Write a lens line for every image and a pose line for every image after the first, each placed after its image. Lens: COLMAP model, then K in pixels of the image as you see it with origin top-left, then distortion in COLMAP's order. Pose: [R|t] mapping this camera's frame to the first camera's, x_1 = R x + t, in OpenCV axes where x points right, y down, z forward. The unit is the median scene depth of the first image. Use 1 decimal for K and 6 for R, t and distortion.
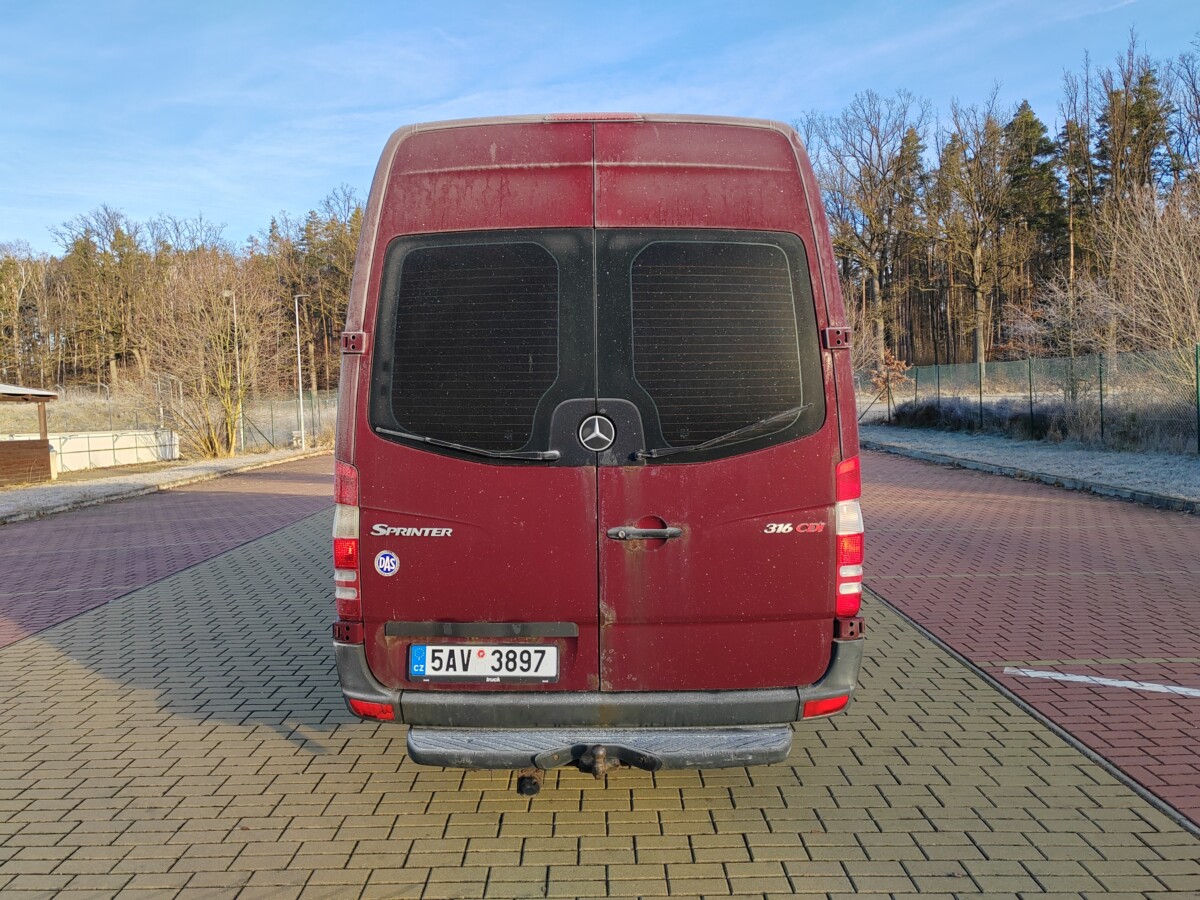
lens RADIAL K [[924.5, 0, 597.2], [0, 924.5, 454.7], [0, 0, 1]] dist [0.021459, 0.001339]
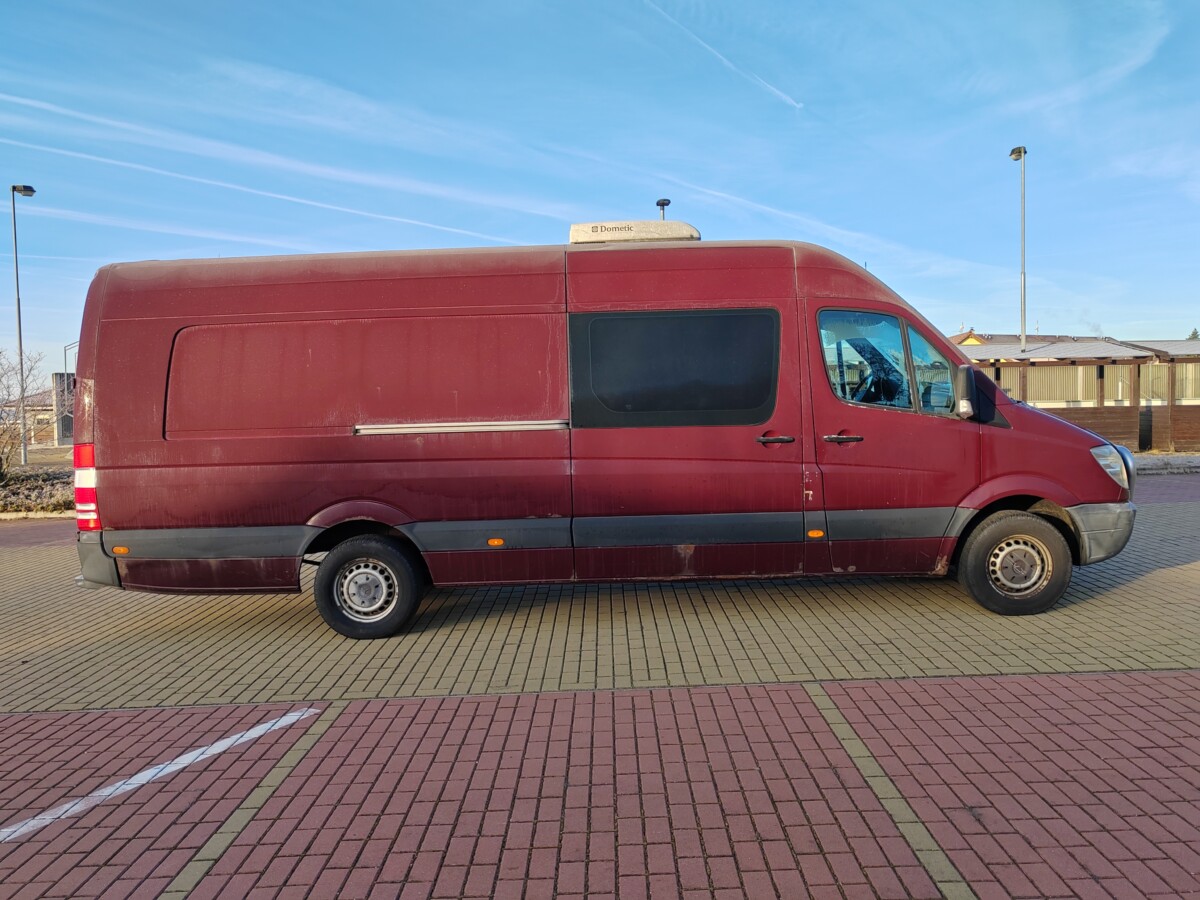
lens RADIAL K [[924.5, 0, 597.2], [0, 924.5, 454.7], [0, 0, 1]] dist [0.021459, 0.001339]
pose [[-0.009866, 0.084931, -0.996338, 2.160499], [-0.027999, 0.995972, 0.085177, -0.171573], [0.999559, 0.028736, -0.007448, 2.080098]]
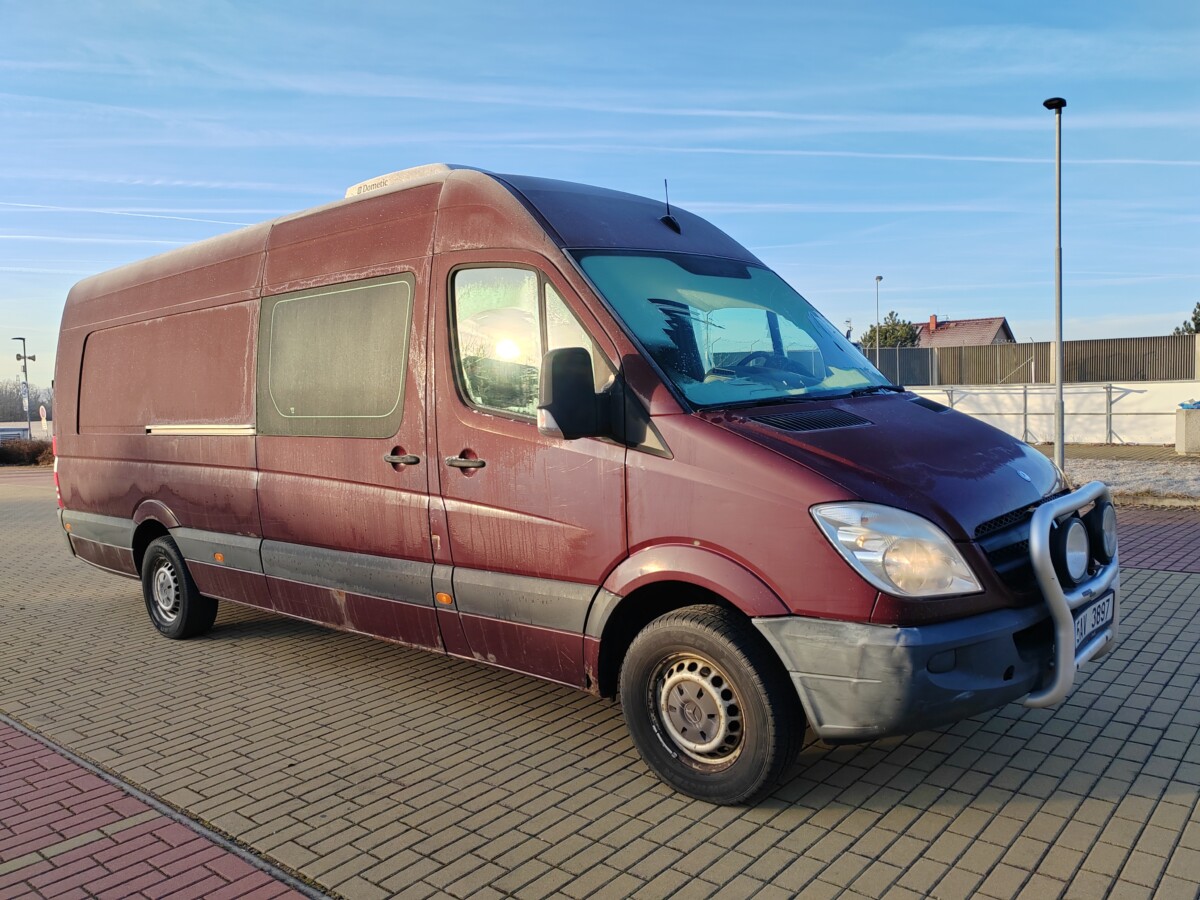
lens RADIAL K [[925.0, 0, 600.0], [0, 925.0, 450.0], [0, 0, 1]] dist [-0.002269, 0.005347]
pose [[-0.659756, 0.099325, -0.744887, 1.096648], [0.014431, 0.992718, 0.119590, -0.218923], [0.751341, 0.068151, -0.656385, 3.495343]]
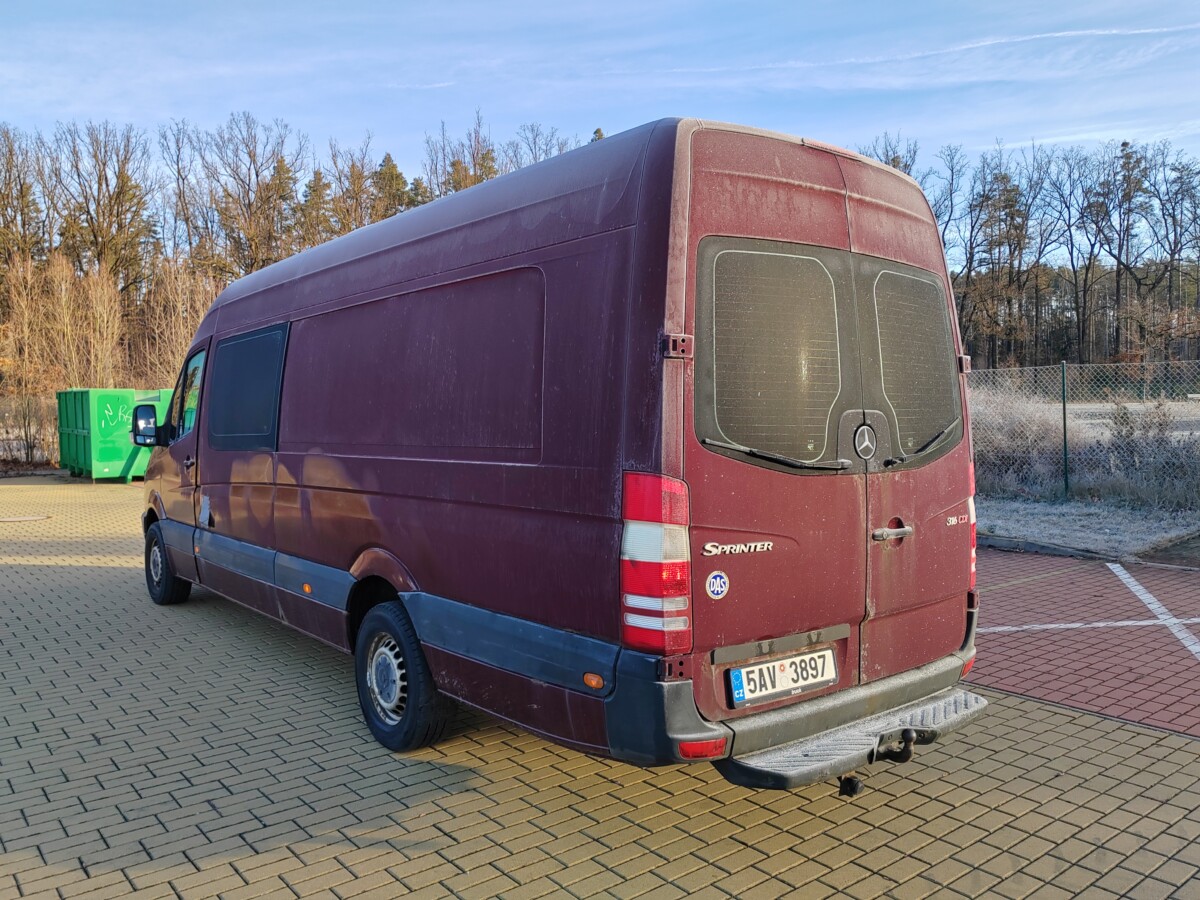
lens RADIAL K [[928.4, 0, 595.3], [0, 928.4, 450.2], [0, 0, 1]] dist [0.014529, 0.006402]
pose [[0.774517, -0.013116, 0.632417, -0.900736], [0.035666, 0.999100, -0.022959, -0.000285], [-0.631547, 0.040338, 0.774288, 0.350763]]
